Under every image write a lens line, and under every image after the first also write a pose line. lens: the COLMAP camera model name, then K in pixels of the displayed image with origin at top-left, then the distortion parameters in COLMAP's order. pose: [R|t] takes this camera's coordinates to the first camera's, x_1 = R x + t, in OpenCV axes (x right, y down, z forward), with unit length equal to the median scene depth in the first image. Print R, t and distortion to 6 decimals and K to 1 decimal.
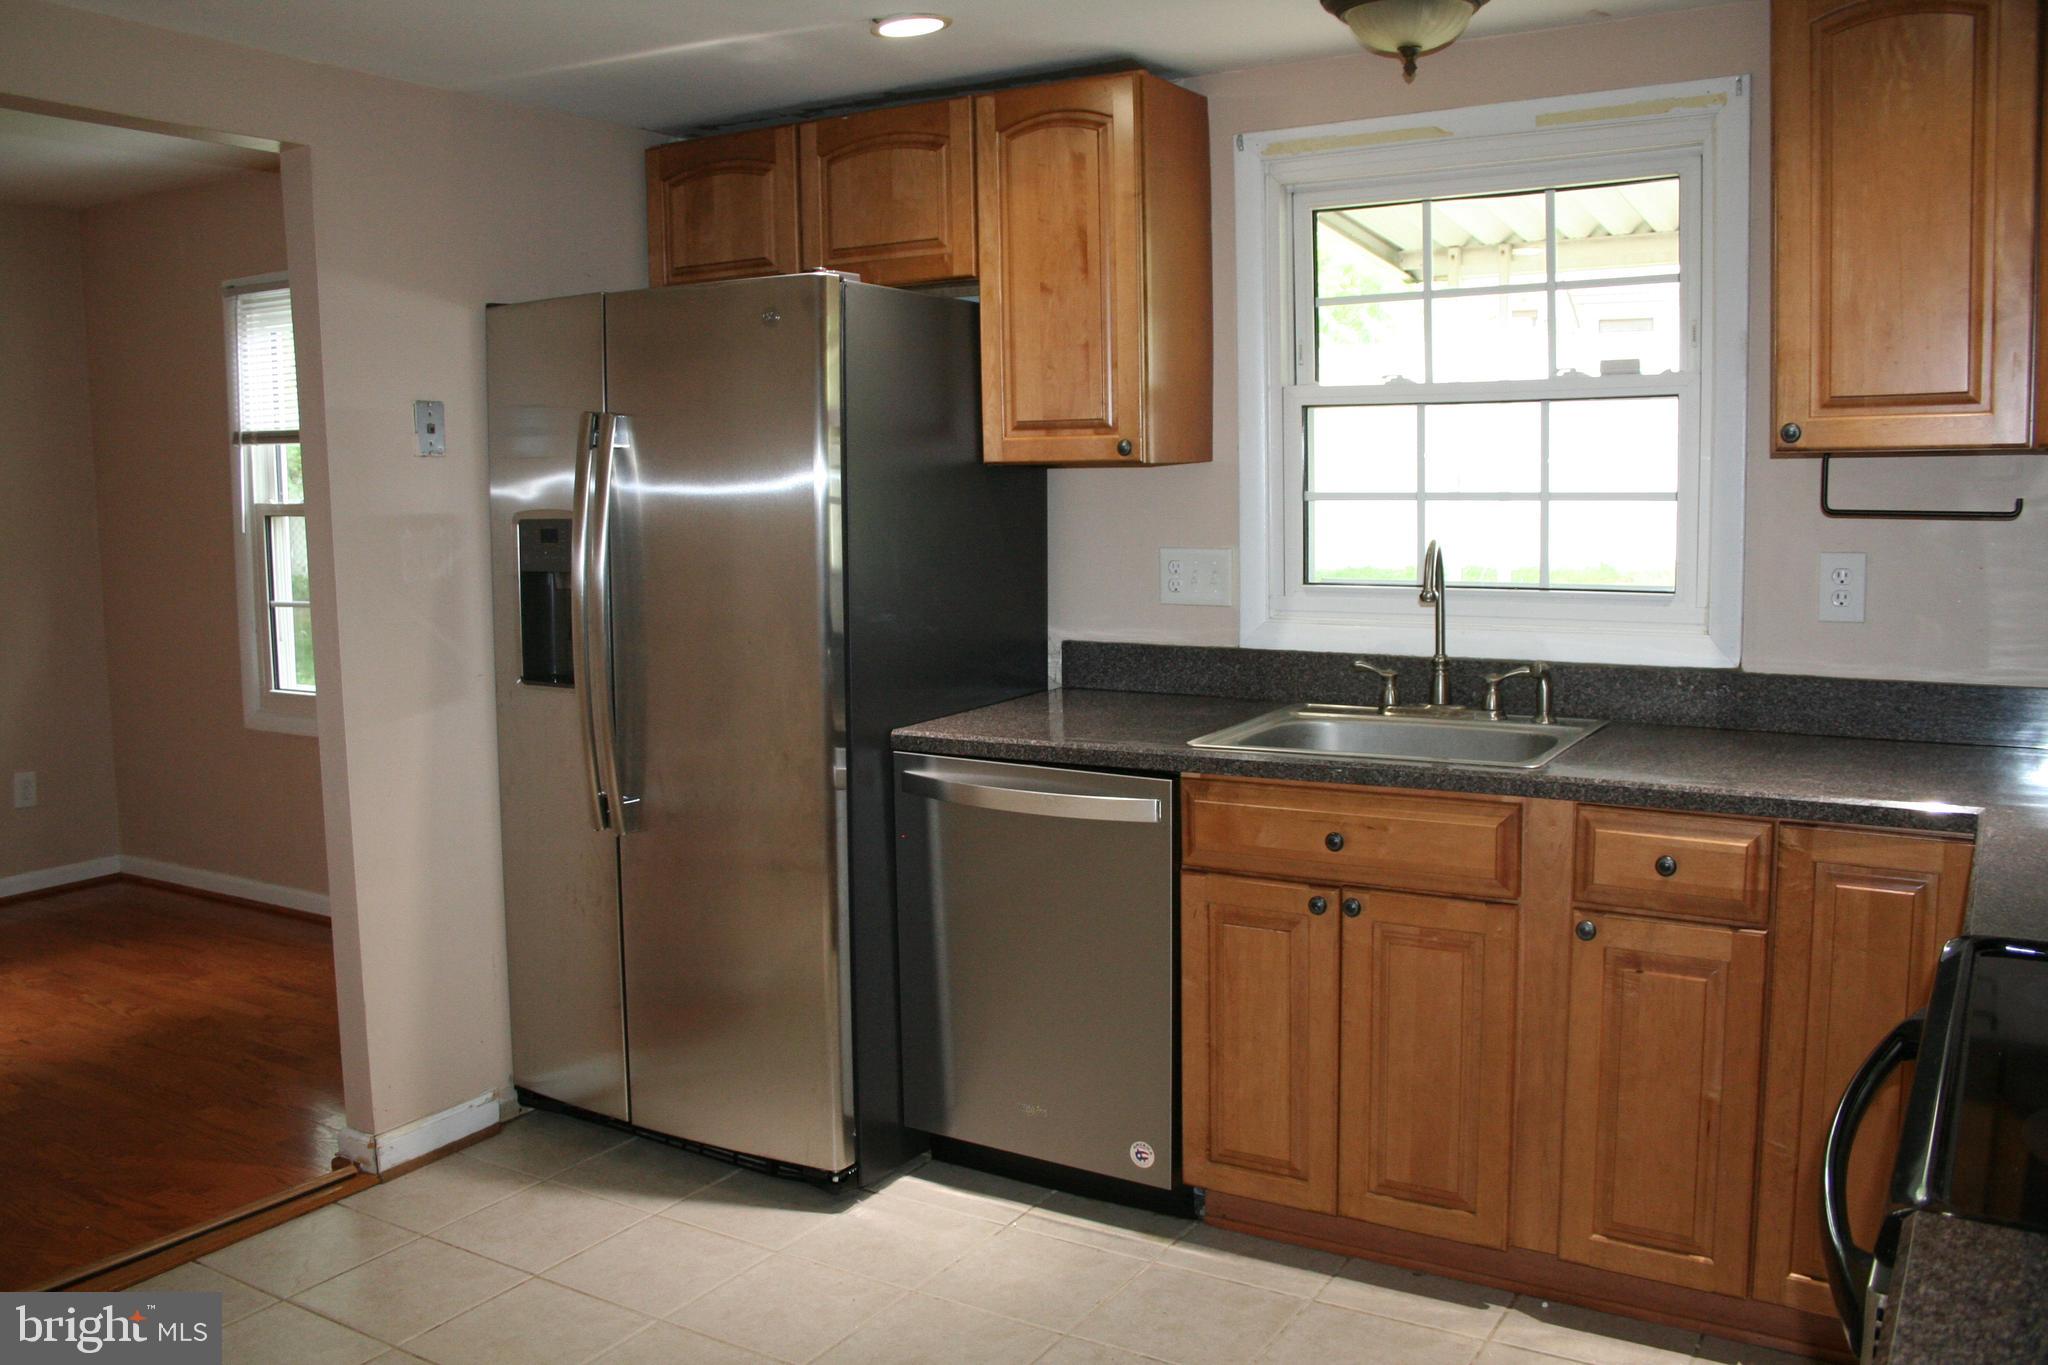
lens RADIAL K [[1719.5, 0, 1024.0], [0, 1719.5, 682.5], [0, 0, 1]] dist [-0.135614, 0.114400]
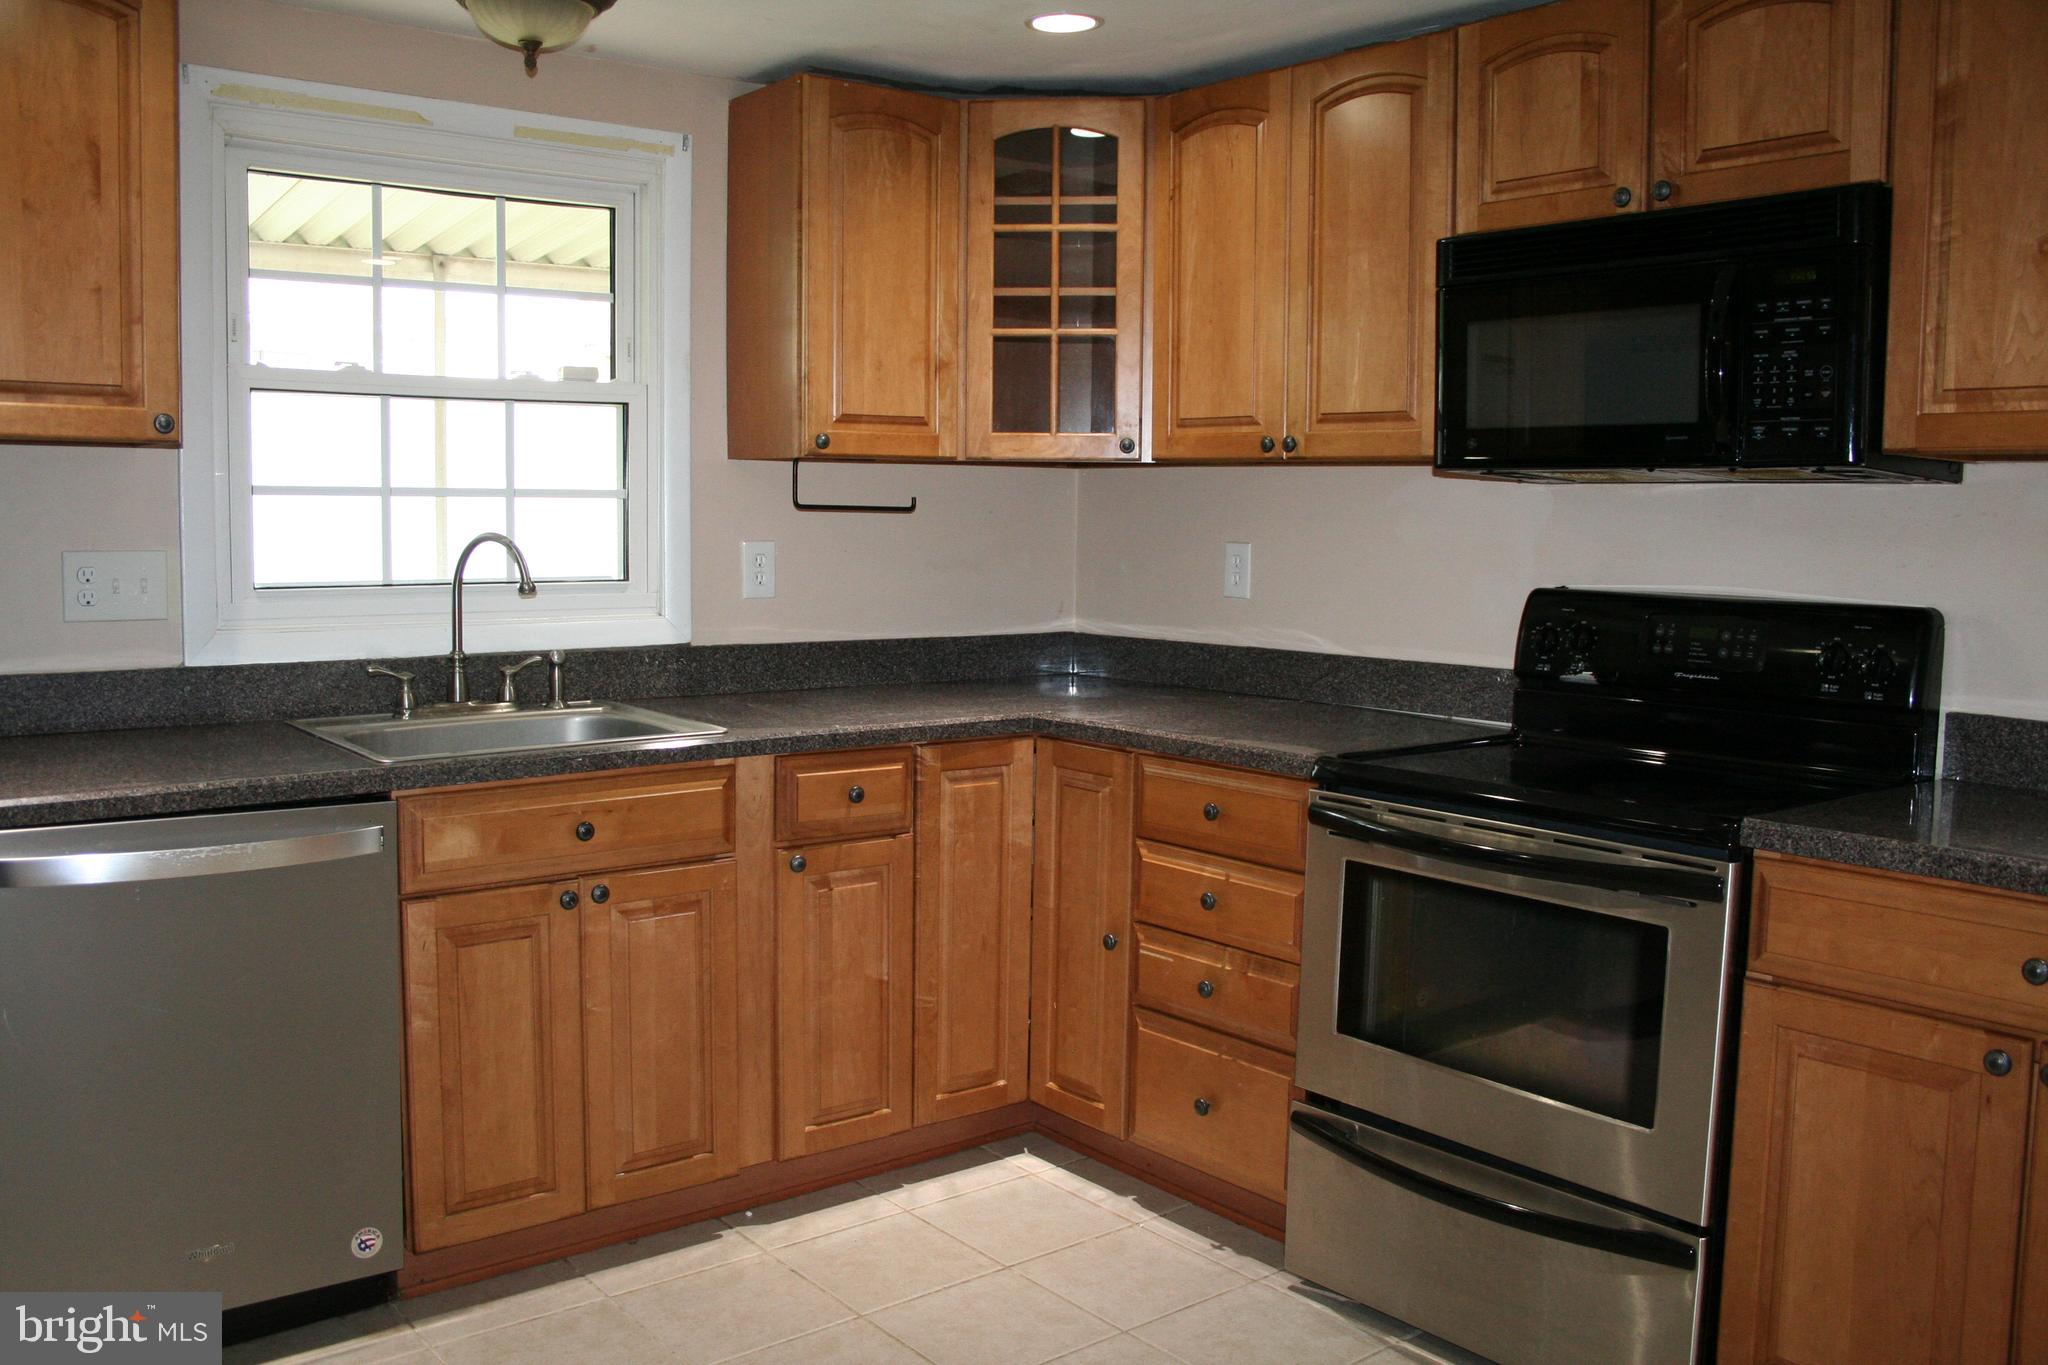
lens RADIAL K [[1719.5, 0, 1024.0], [0, 1719.5, 682.5], [0, 0, 1]] dist [-0.135614, 0.114400]
pose [[0.339347, -0.073967, 0.937749, -0.601343], [0.094625, 0.994531, 0.044203, -0.011556], [-0.935890, 0.073734, 0.344491, 0.379938]]
